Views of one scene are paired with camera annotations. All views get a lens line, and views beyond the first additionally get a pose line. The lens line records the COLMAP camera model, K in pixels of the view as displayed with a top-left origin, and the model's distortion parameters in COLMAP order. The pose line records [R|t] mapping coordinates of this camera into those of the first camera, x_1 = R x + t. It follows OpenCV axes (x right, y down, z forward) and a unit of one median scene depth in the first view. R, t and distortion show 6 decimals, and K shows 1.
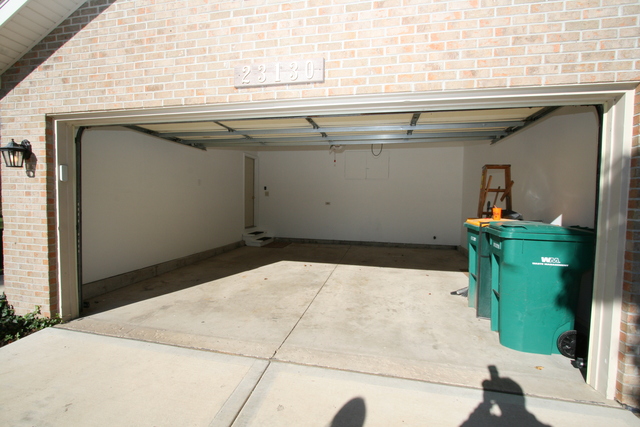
lens RADIAL K [[295.4, 0, 317.8], [0, 295.4, 213.0], [0, 0, 1]] dist [-0.002298, 0.000361]
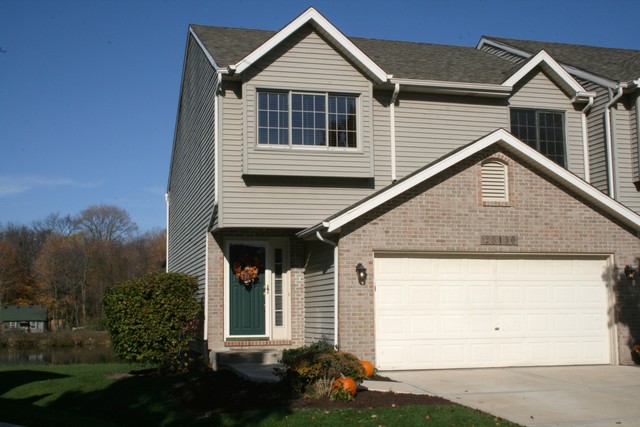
lens RADIAL K [[817.1, 0, 320.1], [0, 817.1, 213.6], [0, 0, 1]] dist [-0.002483, 0.000000]
pose [[0.882571, 0.034908, 0.468881, -4.030260], [0.039723, 0.988139, -0.148336, 0.192310], [-0.468498, 0.149543, 0.870716, -3.610355]]
